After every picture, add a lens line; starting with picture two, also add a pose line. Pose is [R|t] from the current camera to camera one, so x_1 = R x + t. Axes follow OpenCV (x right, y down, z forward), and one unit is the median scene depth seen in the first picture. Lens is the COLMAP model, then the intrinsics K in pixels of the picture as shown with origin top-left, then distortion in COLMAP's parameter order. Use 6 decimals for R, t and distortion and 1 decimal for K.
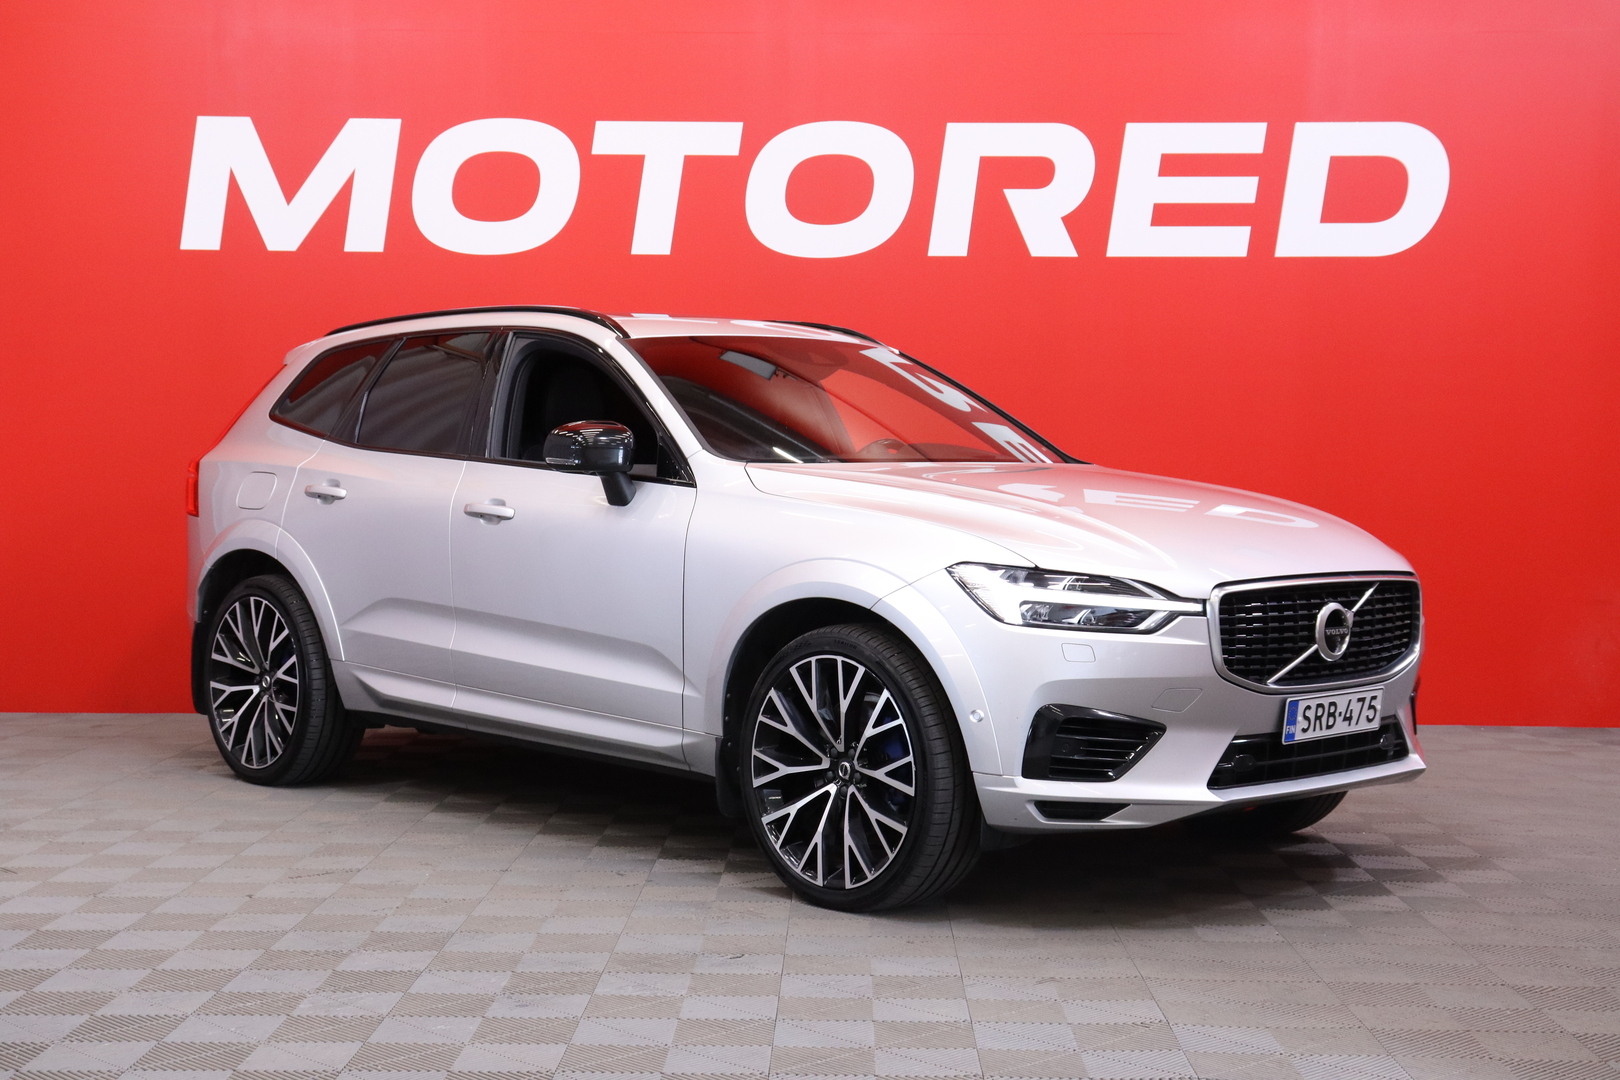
lens RADIAL K [[2350.4, 0, 784.2], [0, 2350.4, 541.3], [0, 0, 1]] dist [0.115664, 0.003360]
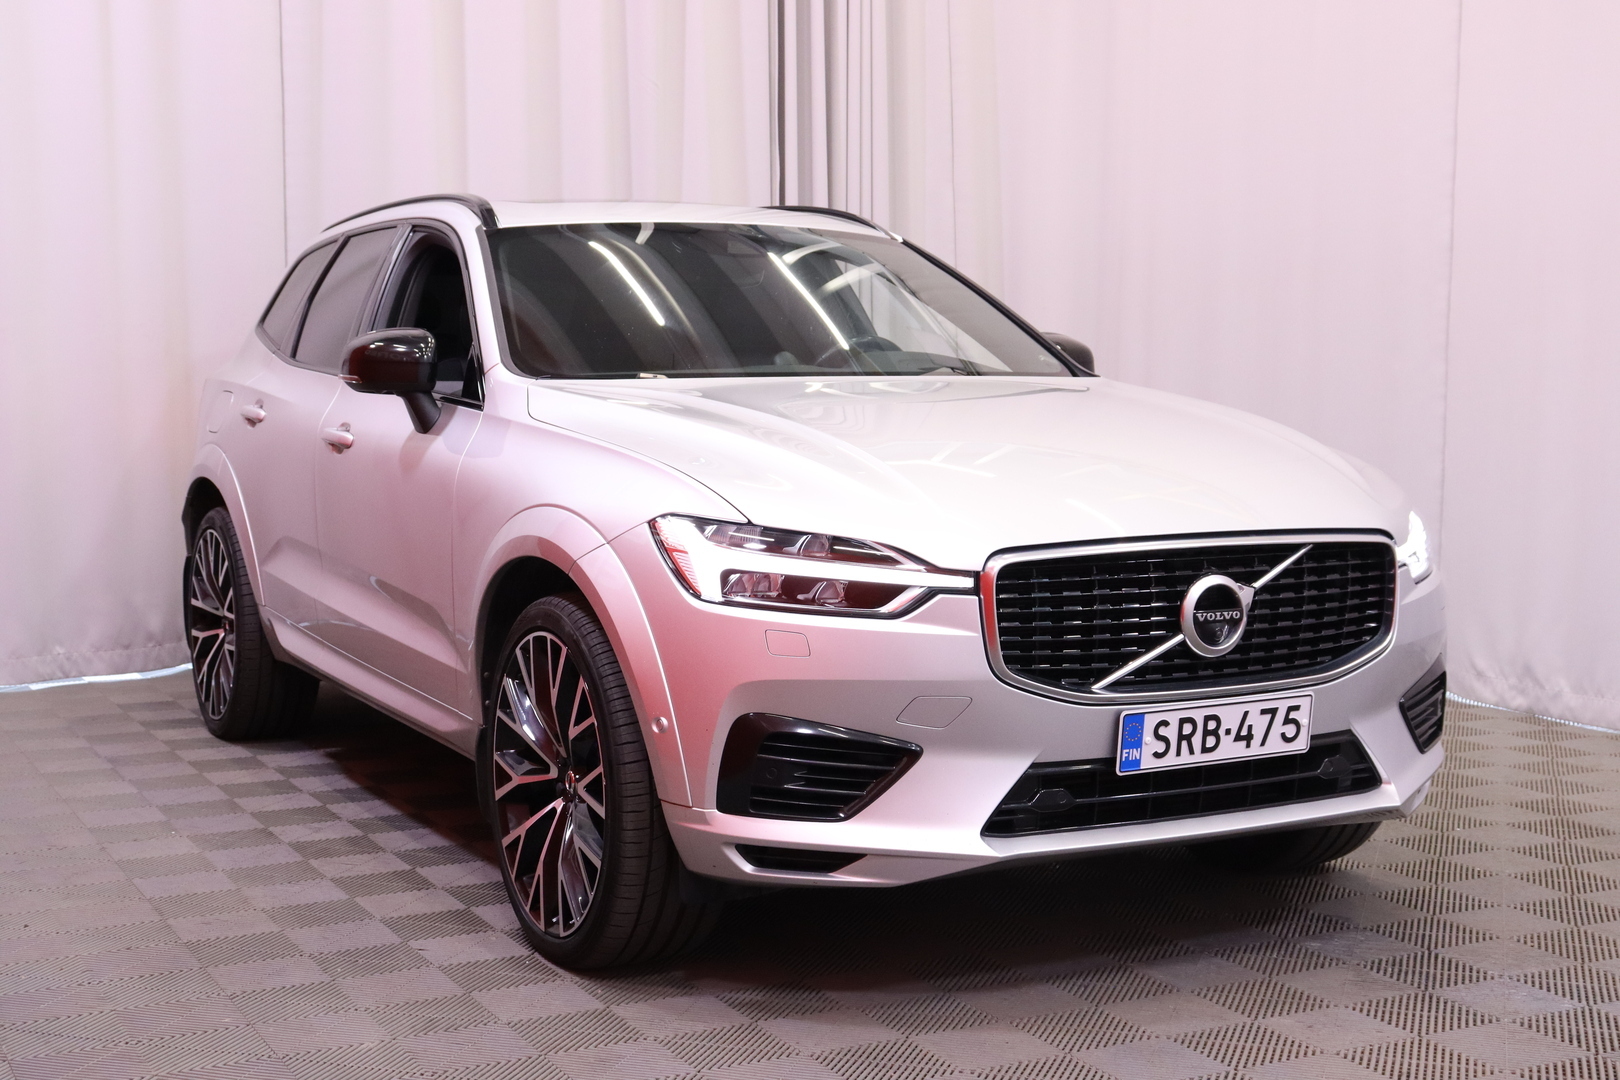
lens RADIAL K [[2257.0, 0, 789.7], [0, 2257.0, 535.7], [0, 0, 1]] dist [-0.014088, 0.008146]
pose [[0.961598, 0.013370, -0.274135, 0.296703], [-0.002798, 0.999238, 0.038922, -0.011661], [0.274447, -0.036660, 0.960903, 0.321172]]
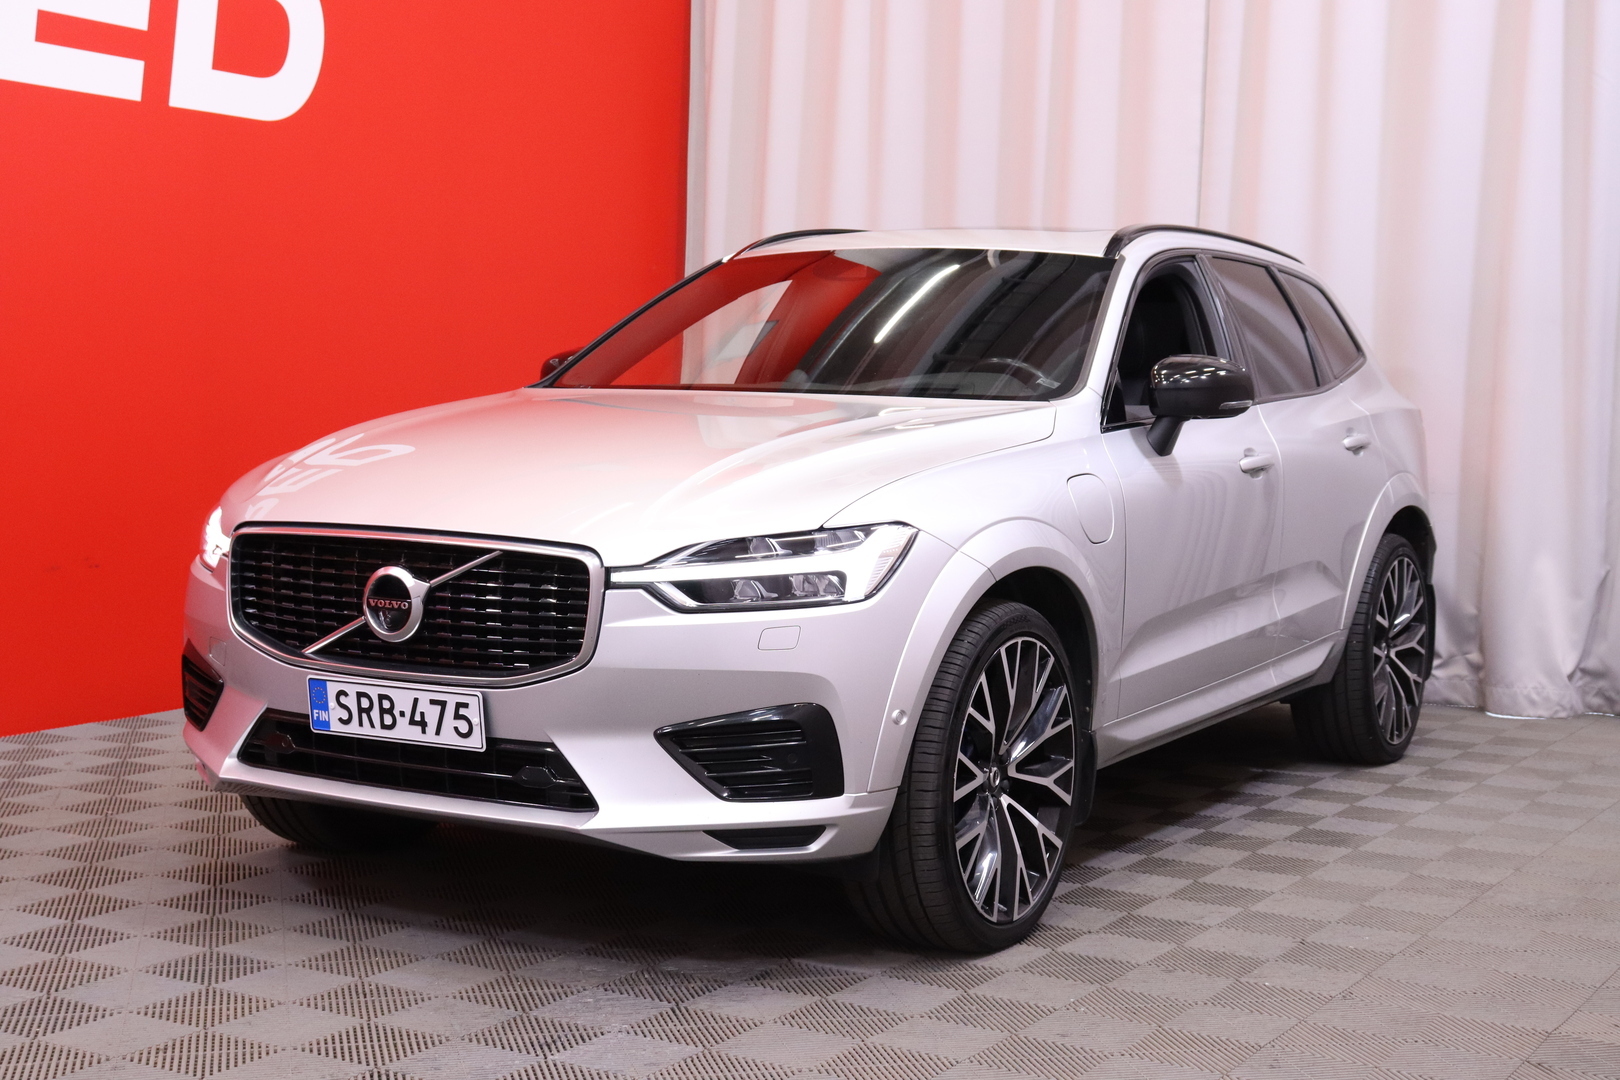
lens RADIAL K [[2281.9, 0, 809.0], [0, 2281.9, 511.5], [0, 0, 1]] dist [-0.006413, 0.039029]
pose [[0.272214, 0.055516, -0.960634, 0.985426], [-0.061139, 0.997315, 0.040311, -0.030039], [0.960293, 0.047759, 0.274877, 0.932172]]
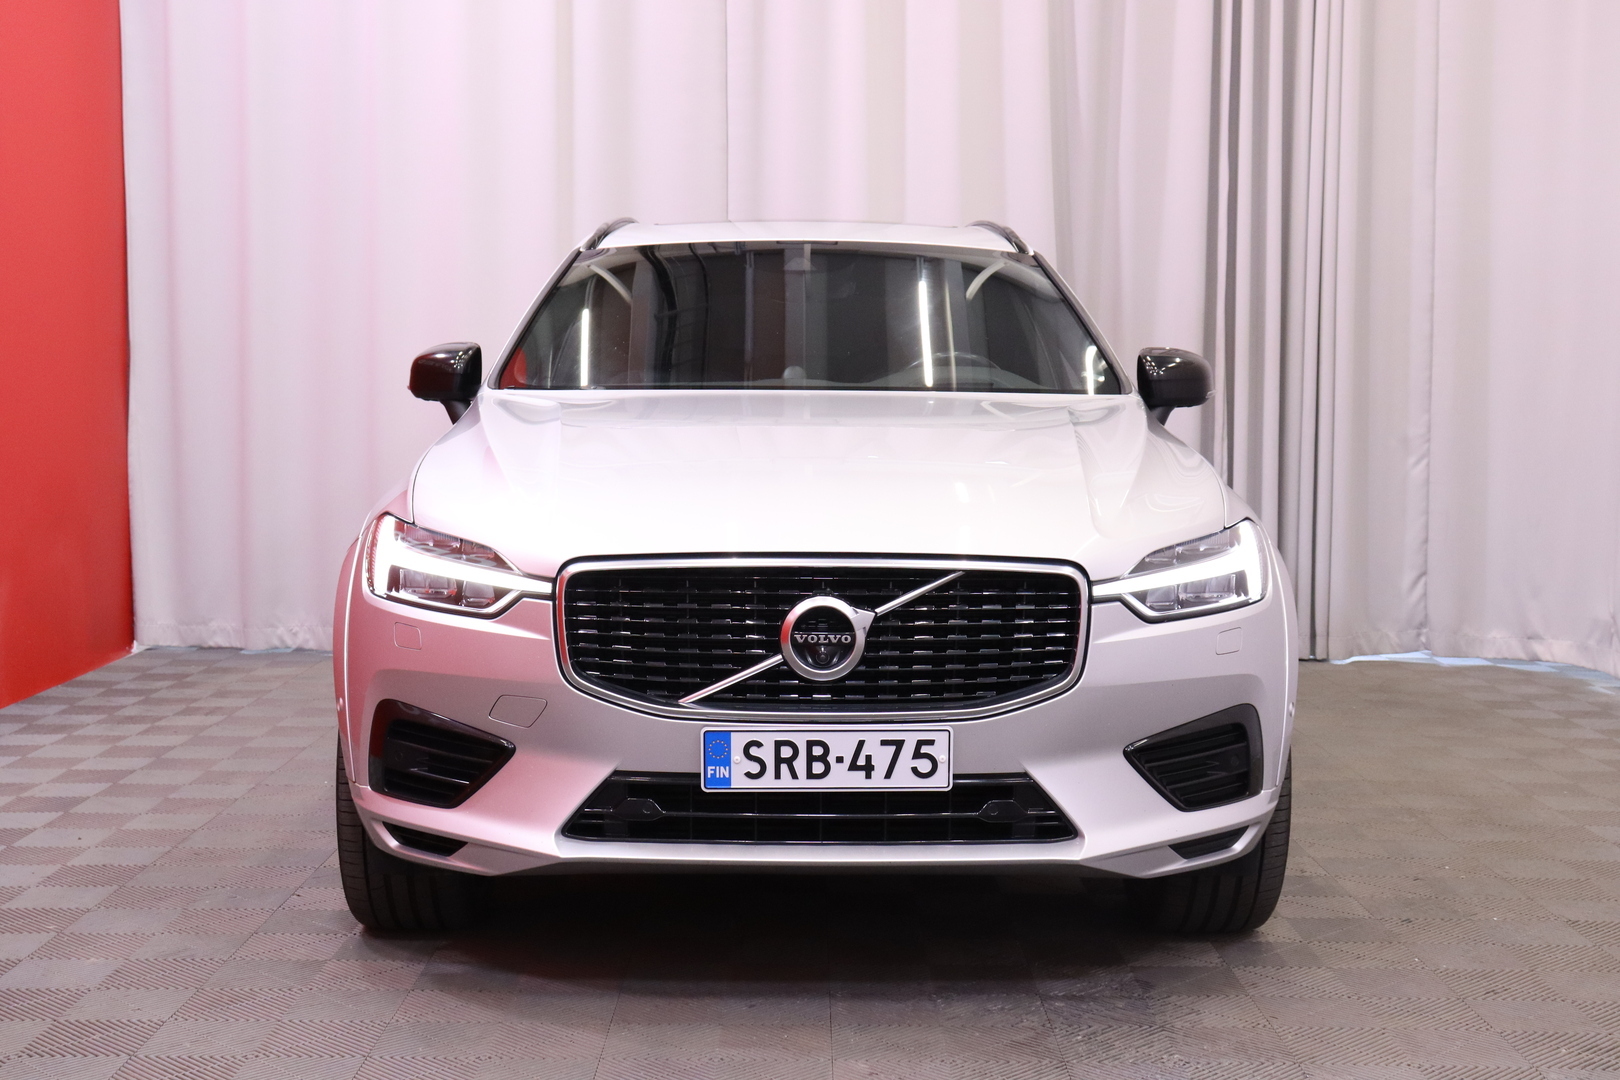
lens RADIAL K [[2257.0, 0, 789.7], [0, 2257.0, 535.7], [0, 0, 1]] dist [-0.014088, 0.008146]
pose [[0.728151, 0.049462, -0.683630, 0.676028], [-0.031677, 0.998756, 0.038522, -0.016587], [0.684685, -0.006395, 0.728811, 0.520878]]
